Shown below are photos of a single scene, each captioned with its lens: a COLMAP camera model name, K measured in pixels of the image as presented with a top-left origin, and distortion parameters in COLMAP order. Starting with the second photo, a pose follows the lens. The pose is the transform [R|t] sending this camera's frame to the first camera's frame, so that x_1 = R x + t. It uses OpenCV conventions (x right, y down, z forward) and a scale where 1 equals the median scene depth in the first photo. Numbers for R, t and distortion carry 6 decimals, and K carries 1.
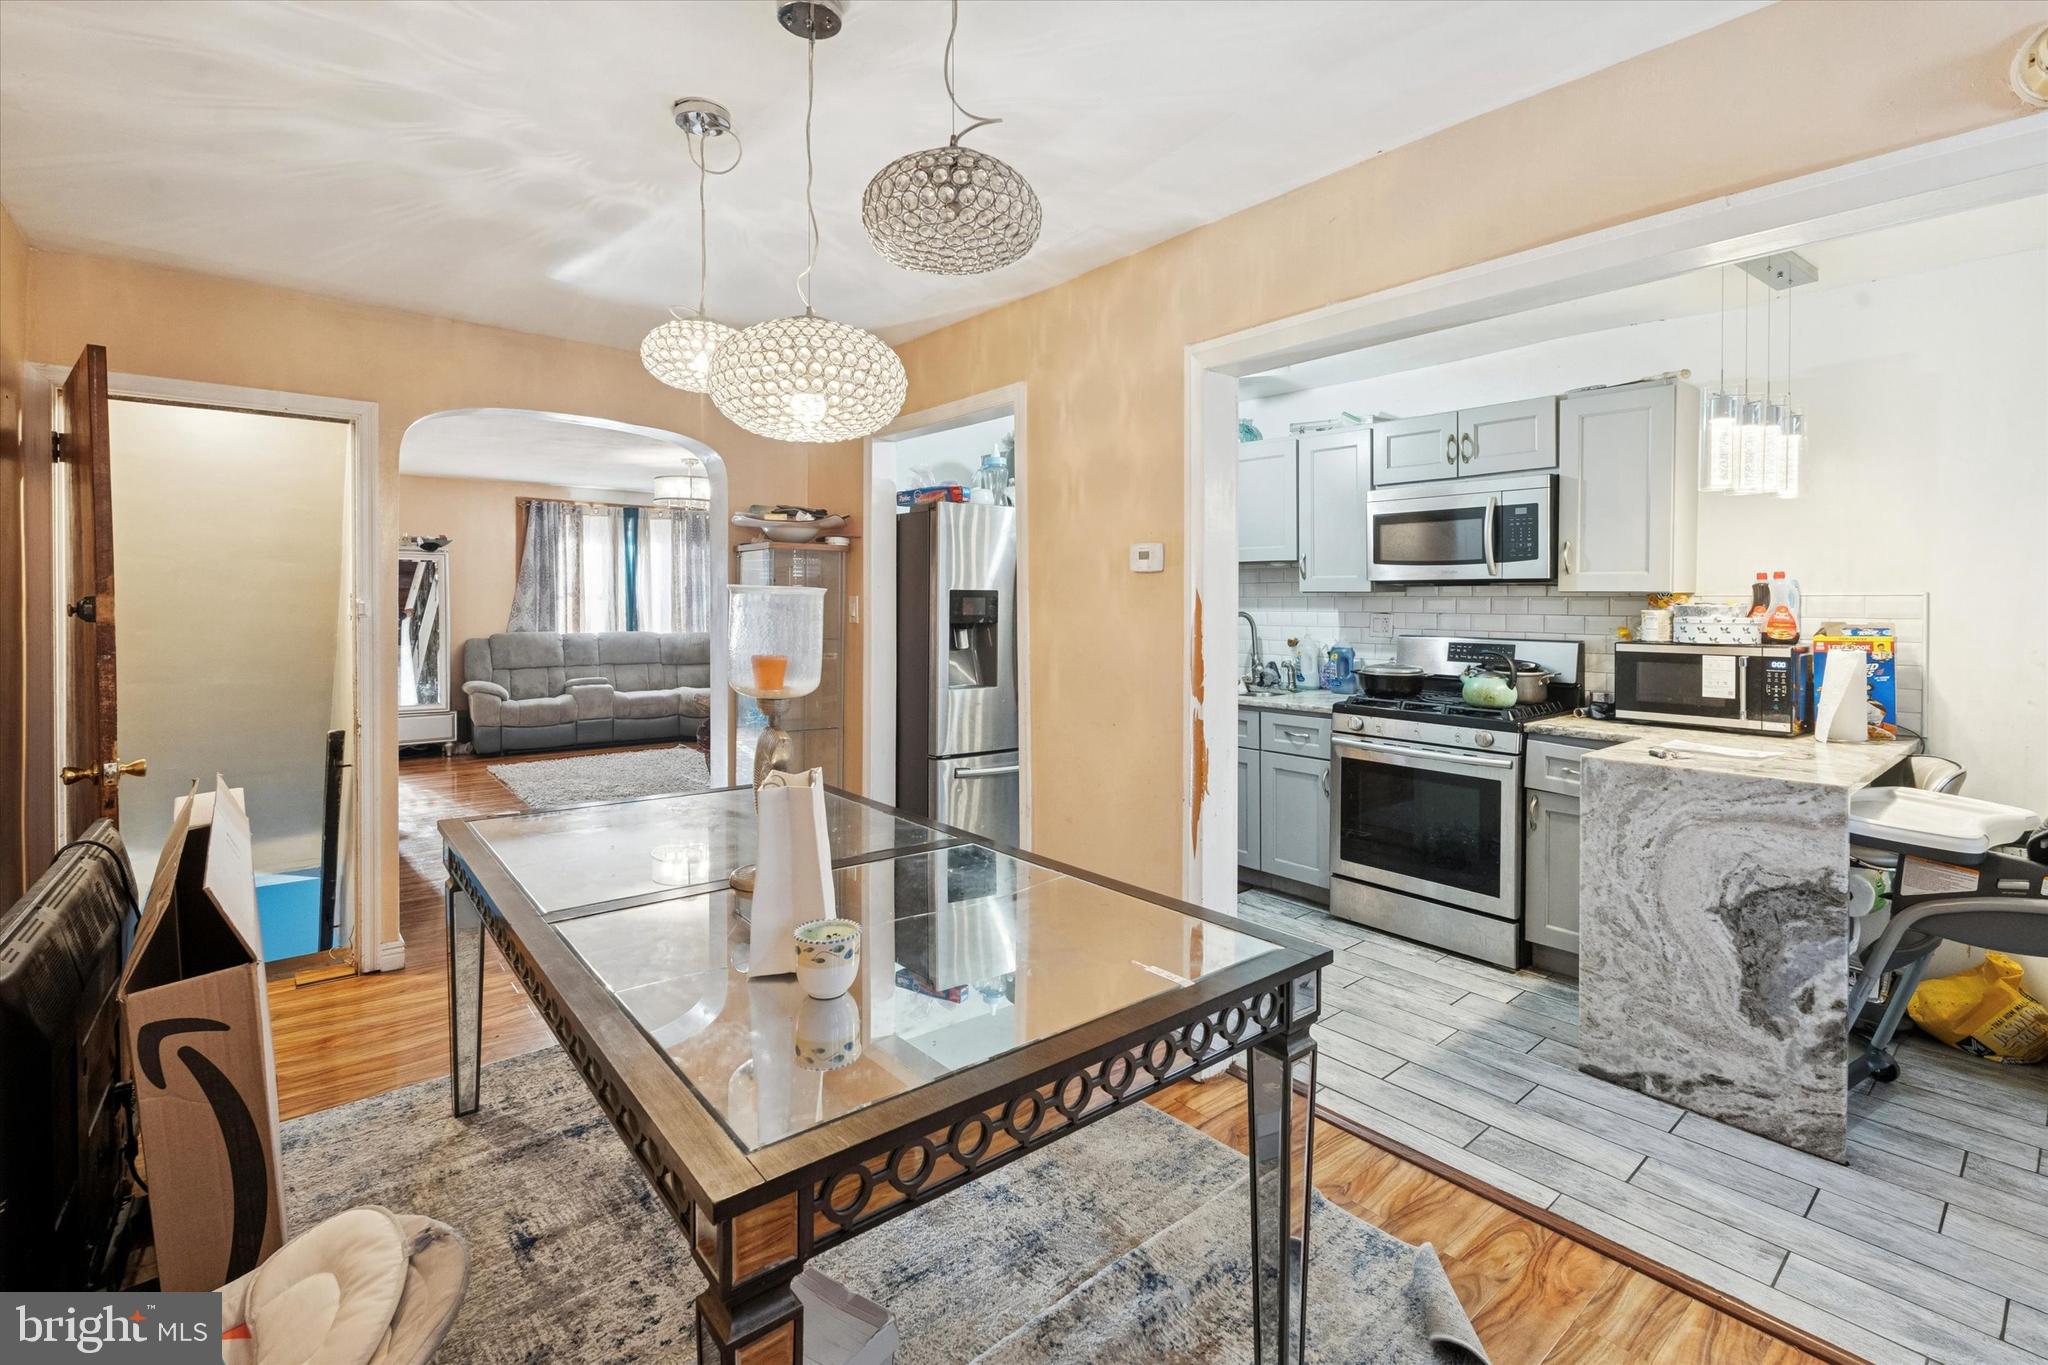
lens RADIAL K [[928.4, 0, 1014.6], [0, 928.4, 608.2], [0, 0, 1]] dist [0.001330, 0.000223]
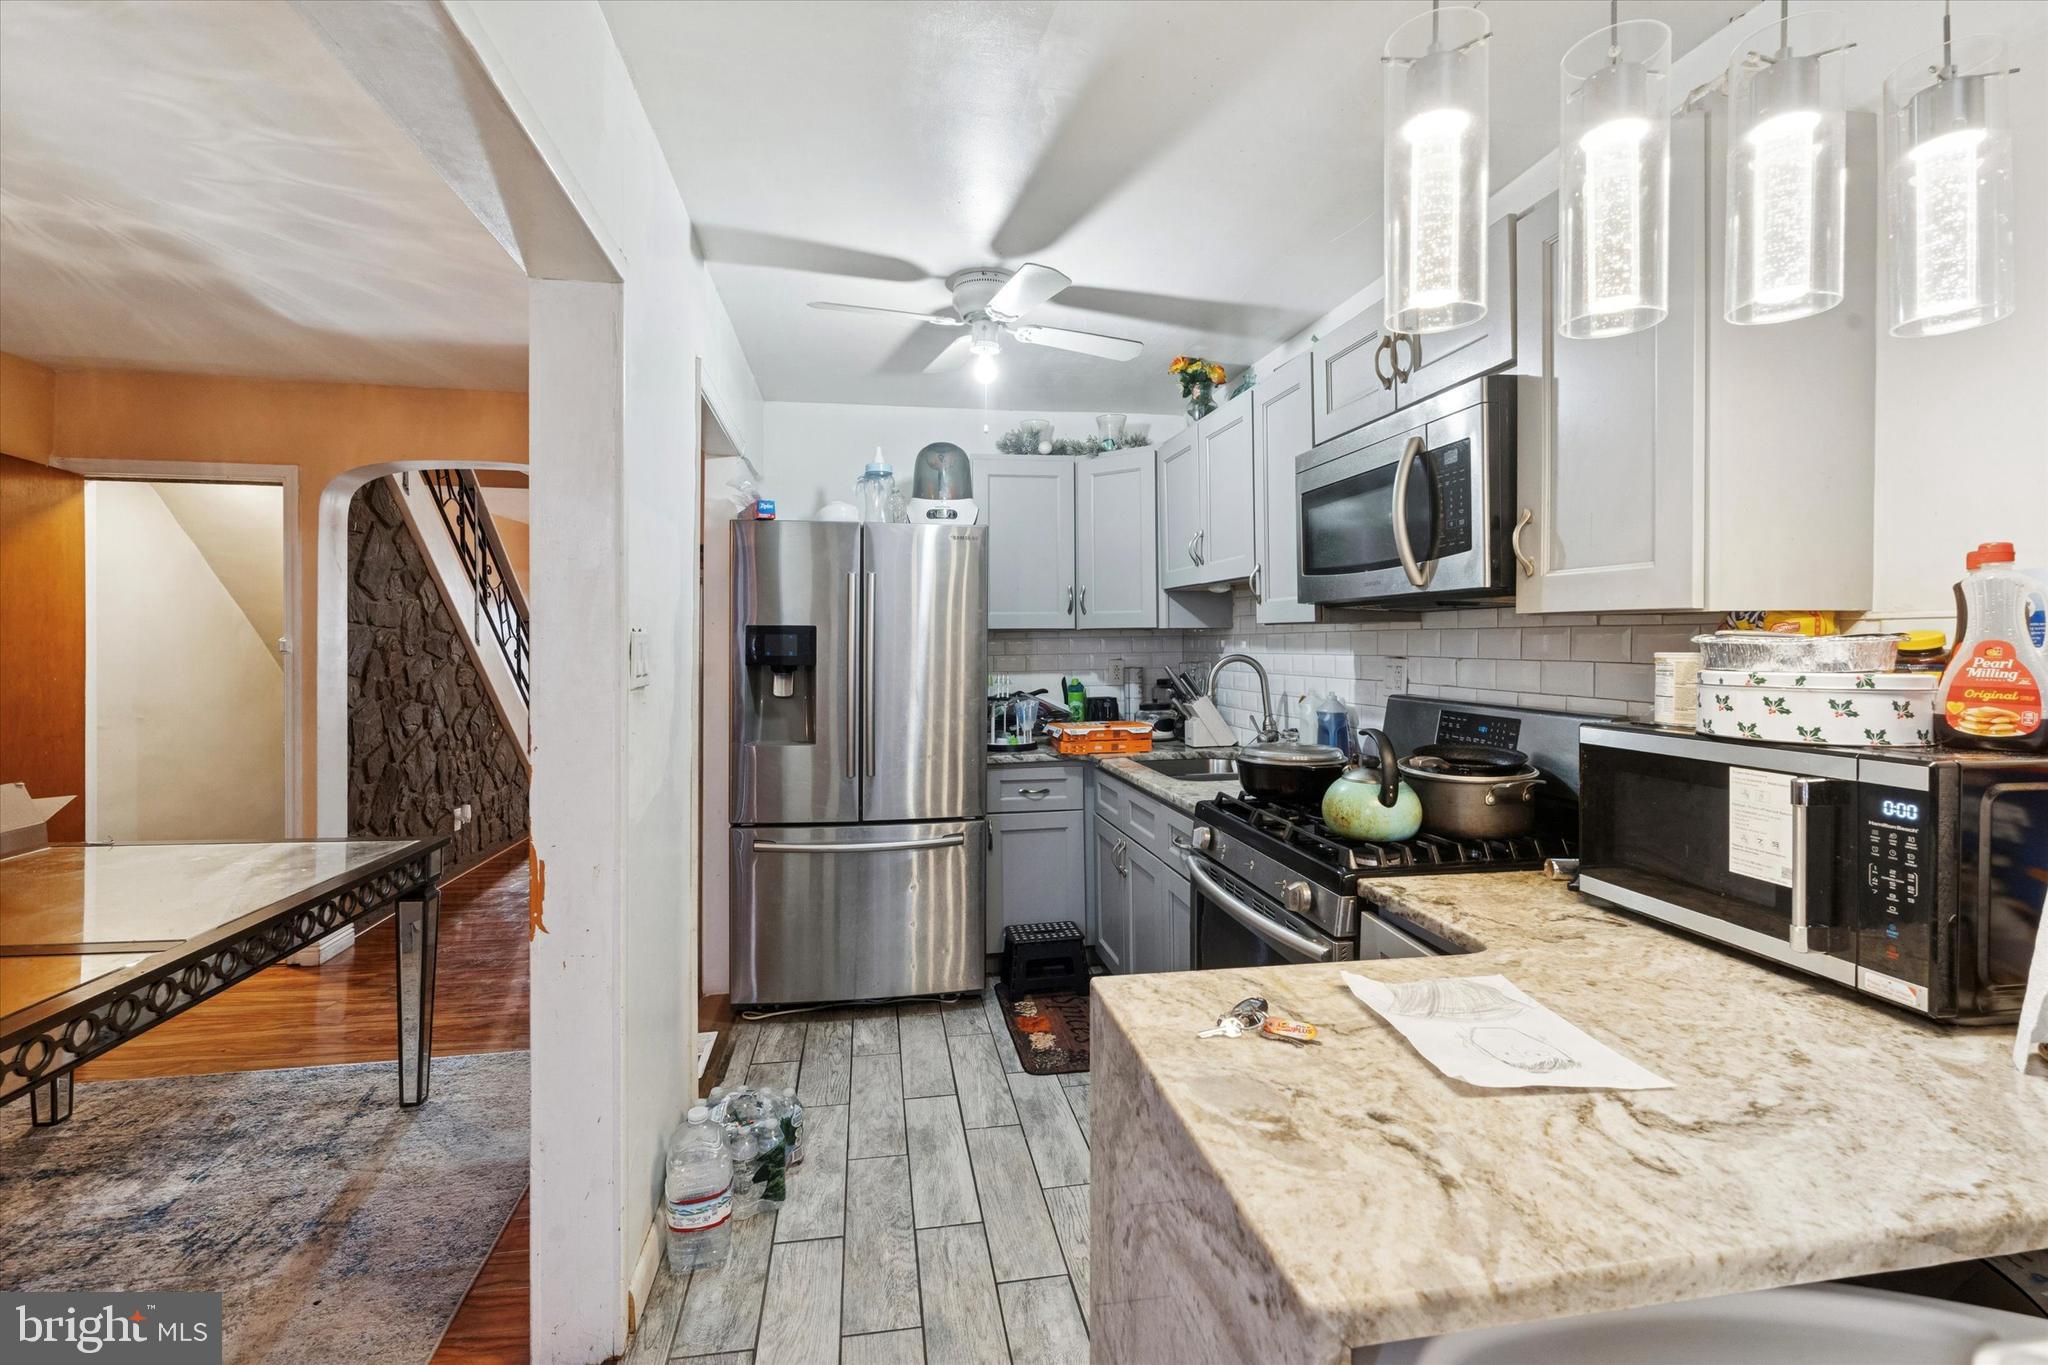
lens RADIAL K [[906.2, 0, 1017.3], [0, 906.2, 640.9], [0, 0, 1]] dist [-0.000759, -0.000033]
pose [[0.862855, -0.001620, -0.505450, 0.271008], [-0.003783, 0.999946, -0.009663, 0.000730], [0.505438, 0.010250, 0.862802, 0.206501]]
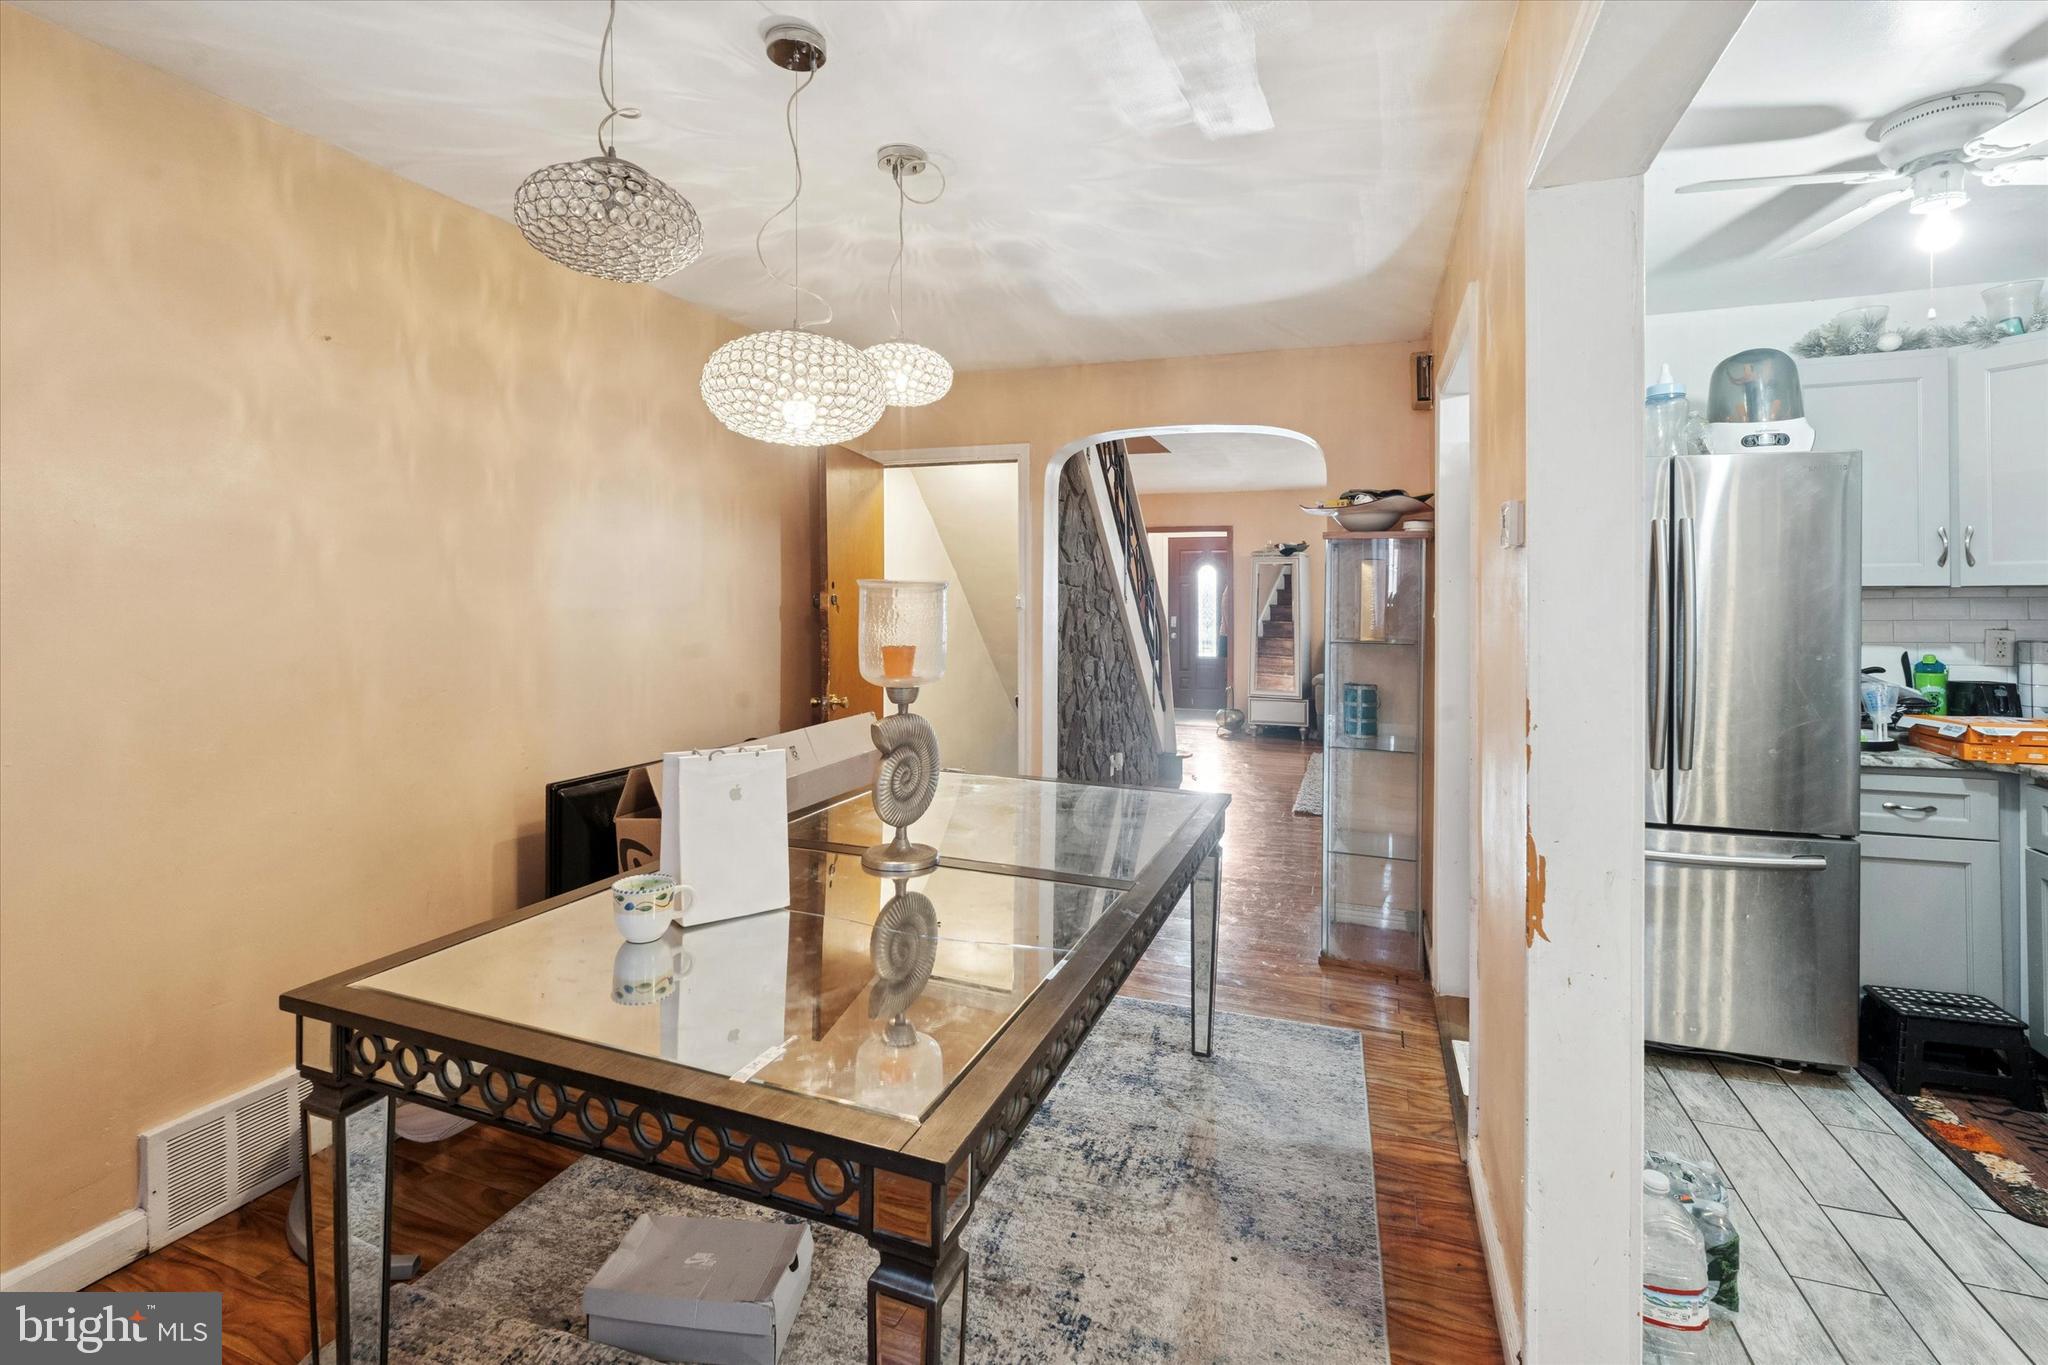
lens RADIAL K [[928.4, 0, 1020.3], [0, 928.4, 591.2], [0, 0, 1]] dist [-0.000073, -0.000710]
pose [[0.500605, -0.005174, -0.865661, 0.173671], [-0.012088, 0.999843, -0.012966, 0.000323], [0.865592, 0.016955, 0.500464, 0.143659]]
